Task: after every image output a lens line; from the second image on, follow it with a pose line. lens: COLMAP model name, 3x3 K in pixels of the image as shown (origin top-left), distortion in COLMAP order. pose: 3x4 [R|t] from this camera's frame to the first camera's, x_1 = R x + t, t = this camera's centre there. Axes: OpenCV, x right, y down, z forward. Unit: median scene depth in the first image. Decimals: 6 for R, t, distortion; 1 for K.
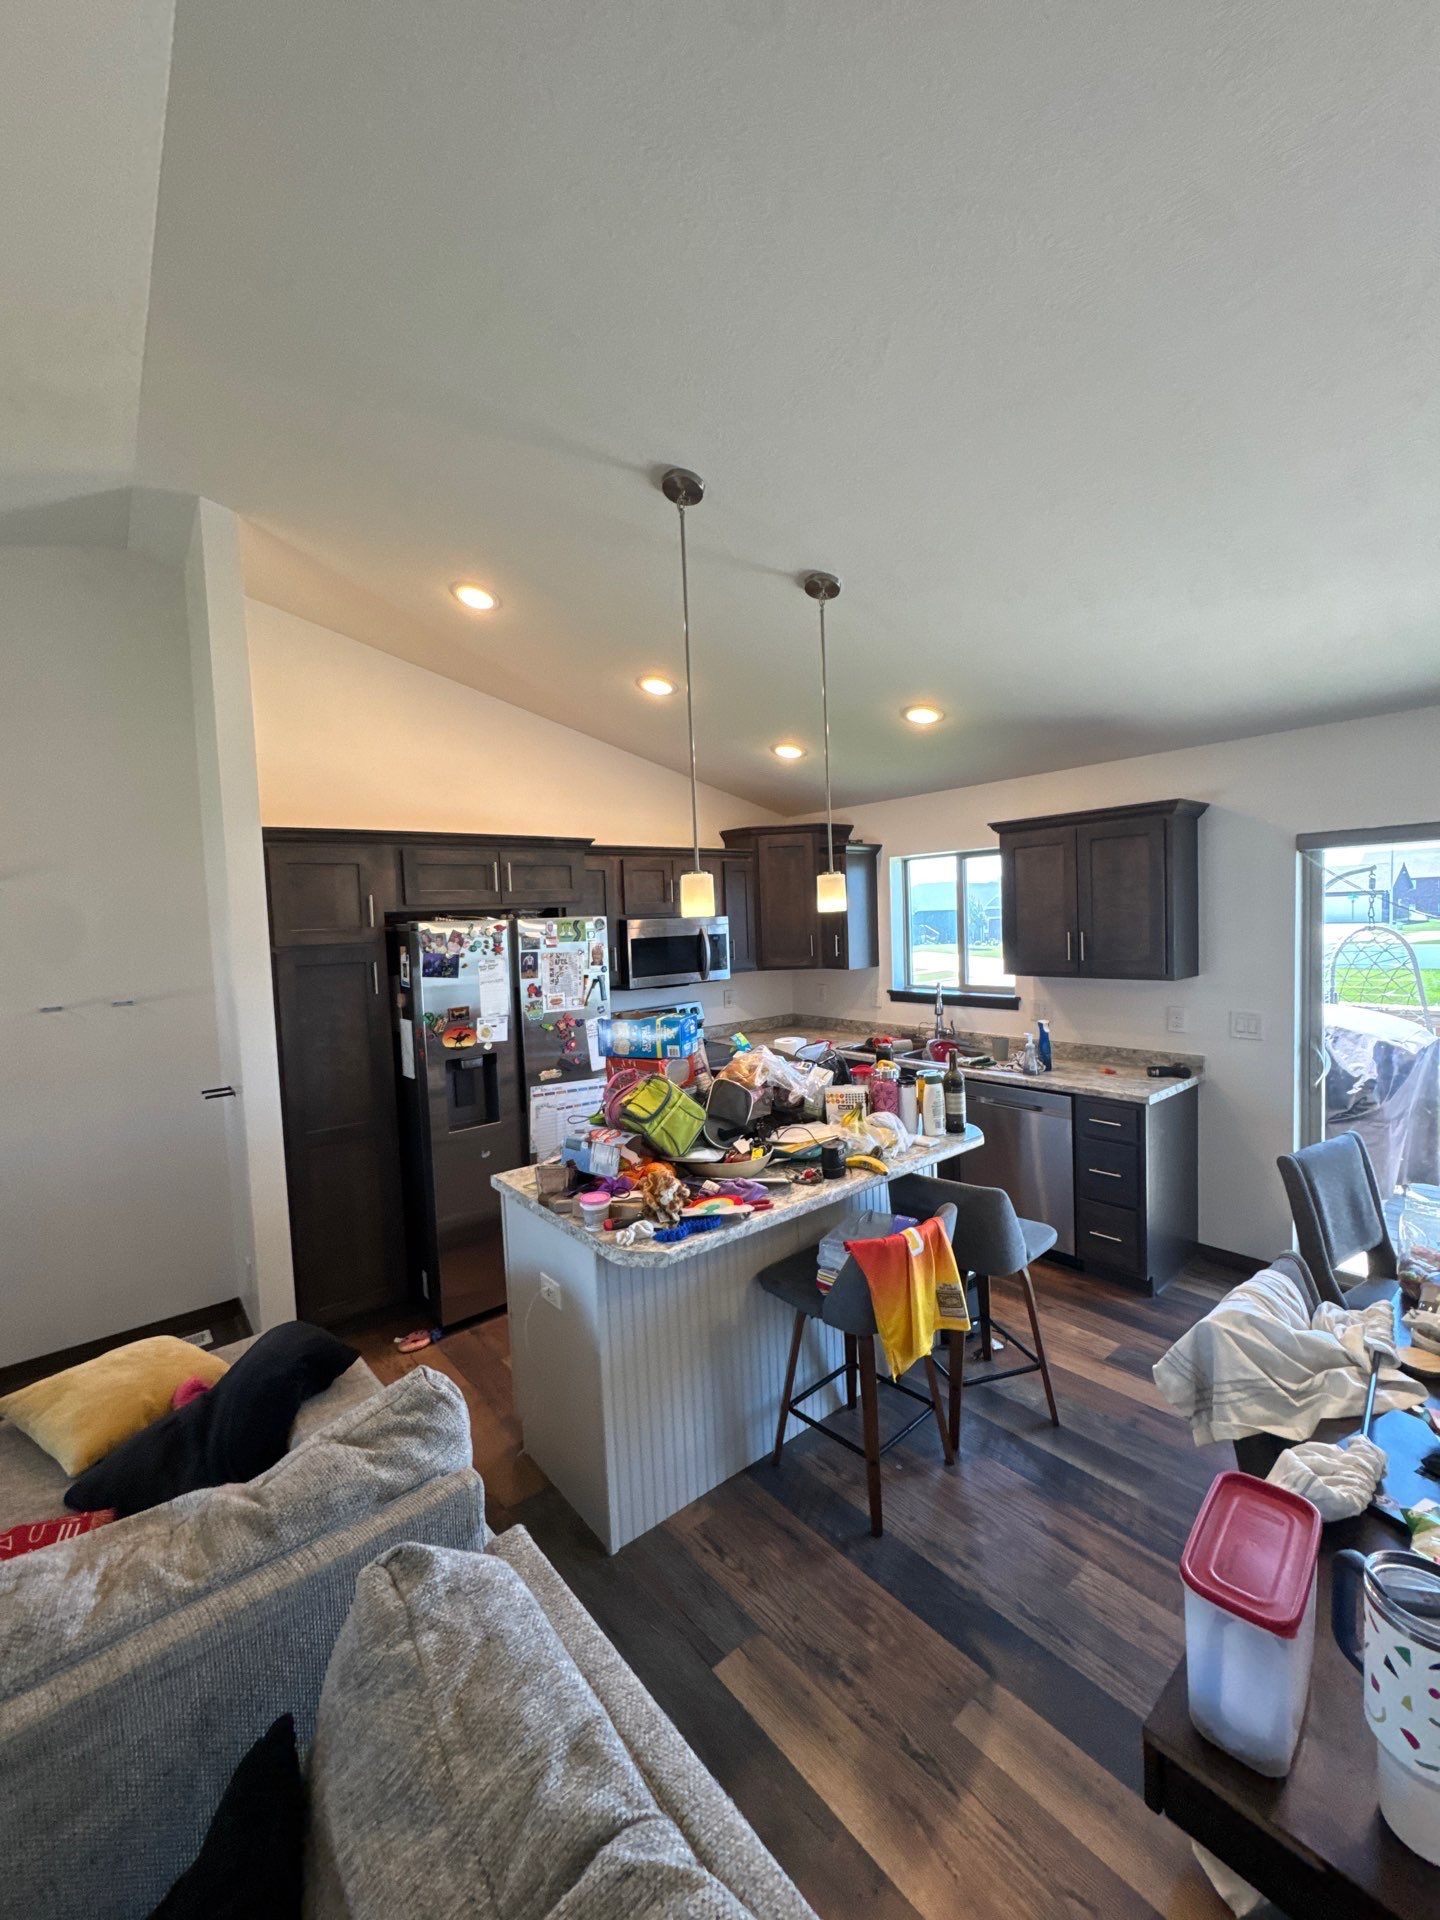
lens RADIAL K [[765.8, 0, 718.0], [0, 765.8, 962.3], [0, 0, 1]] dist [0.000624, -0.000006]
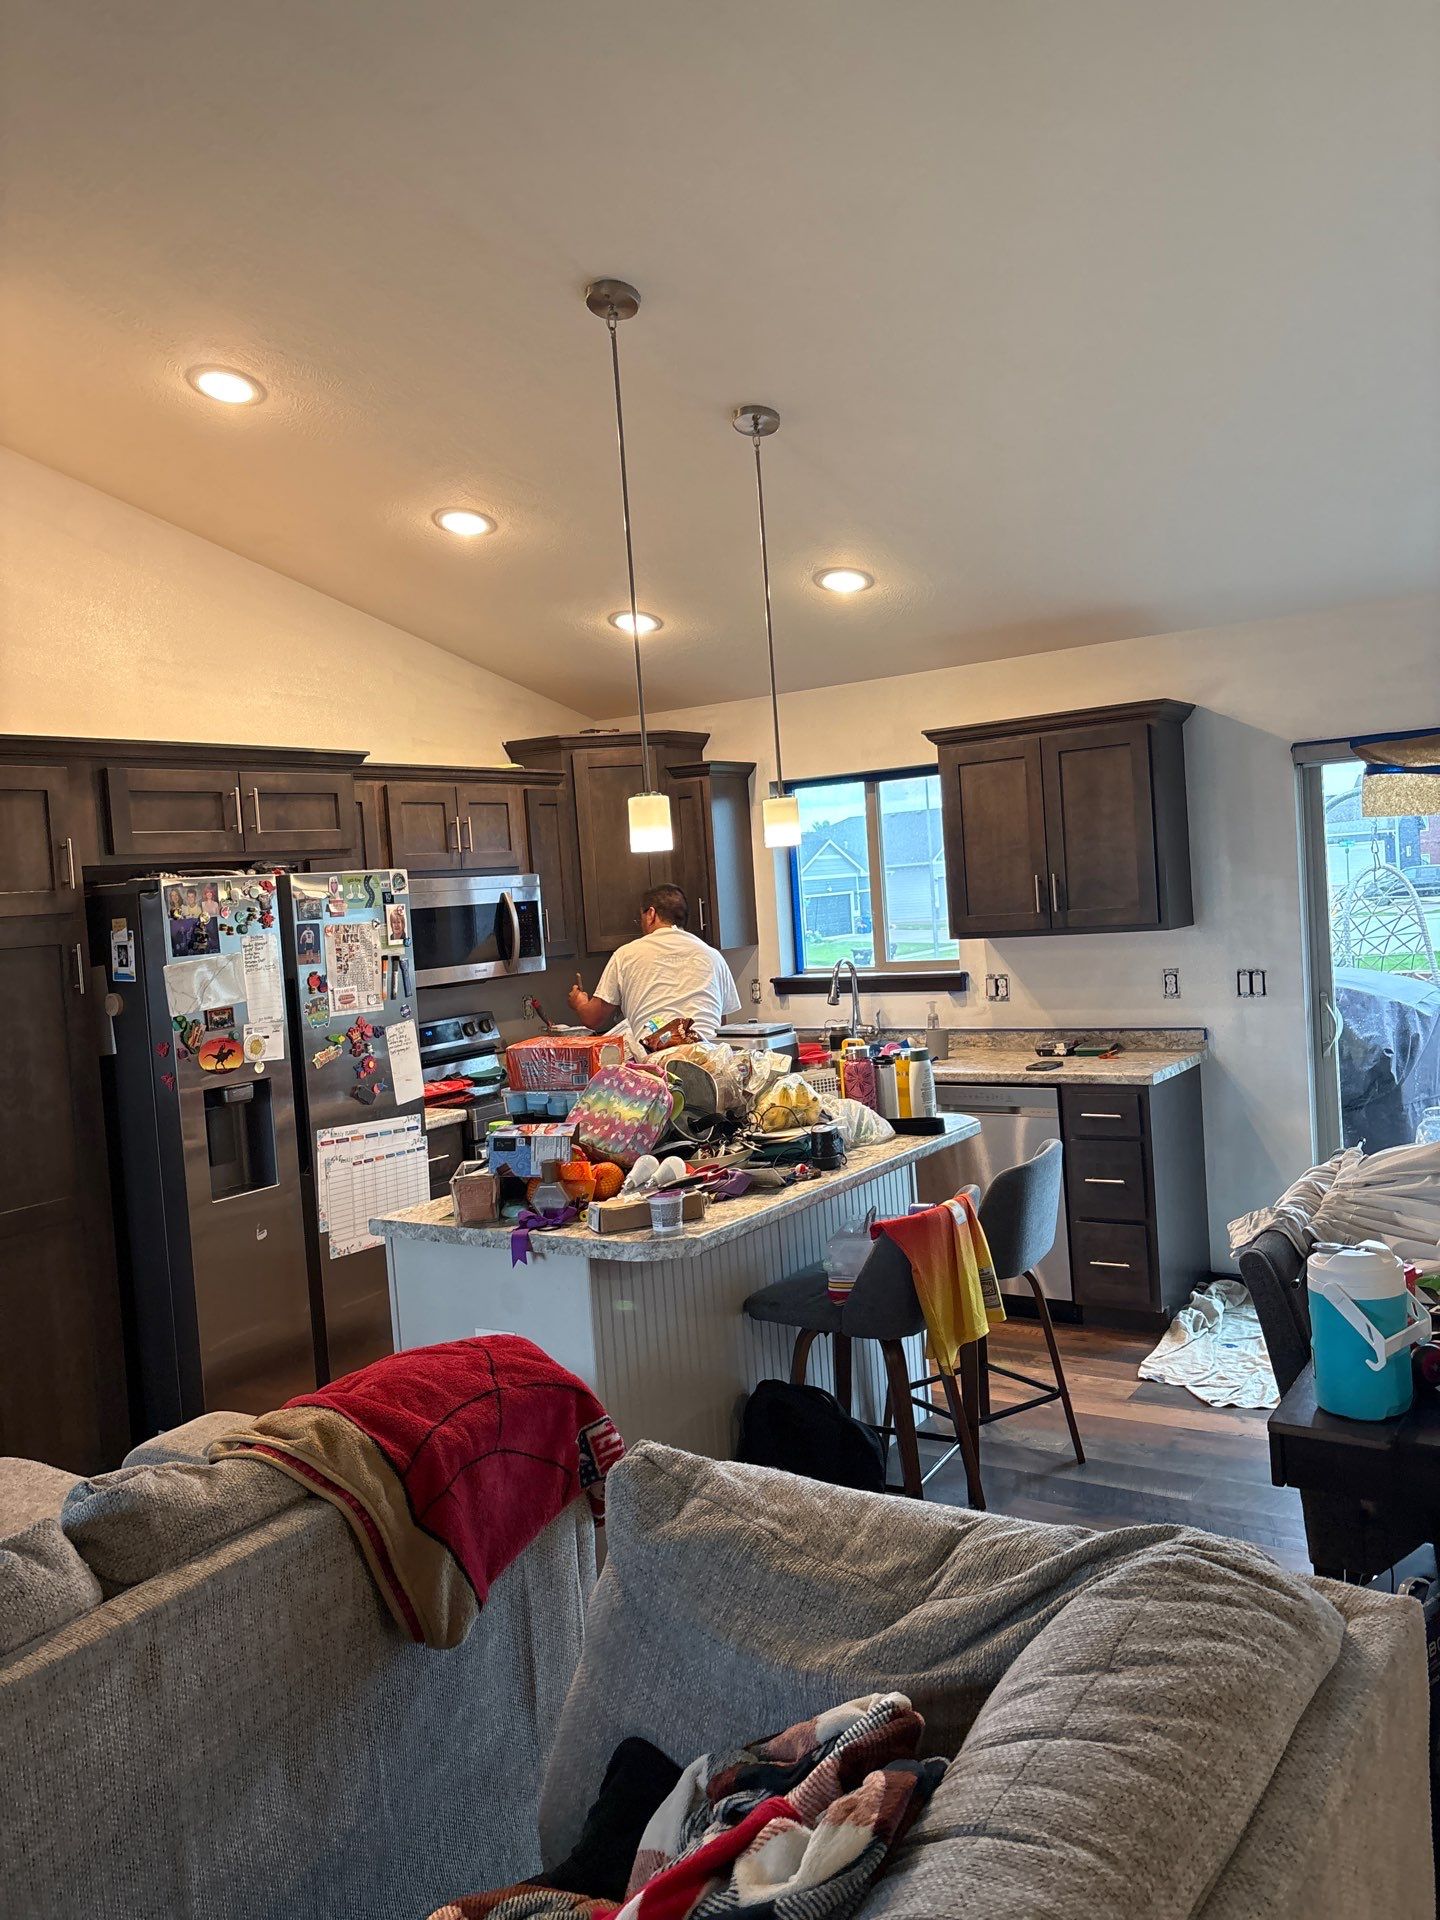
lens RADIAL K [[1456.9, 0, 720.0], [0, 1456.9, 960.0], [0, 0, 1]] dist [0.058802, -0.001360]
pose [[0.958306, -0.042945, 0.282500, -0.273029], [0.049401, 0.998655, -0.015765, 0.056617], [-0.281443, 0.029063, 0.959138, -0.313155]]
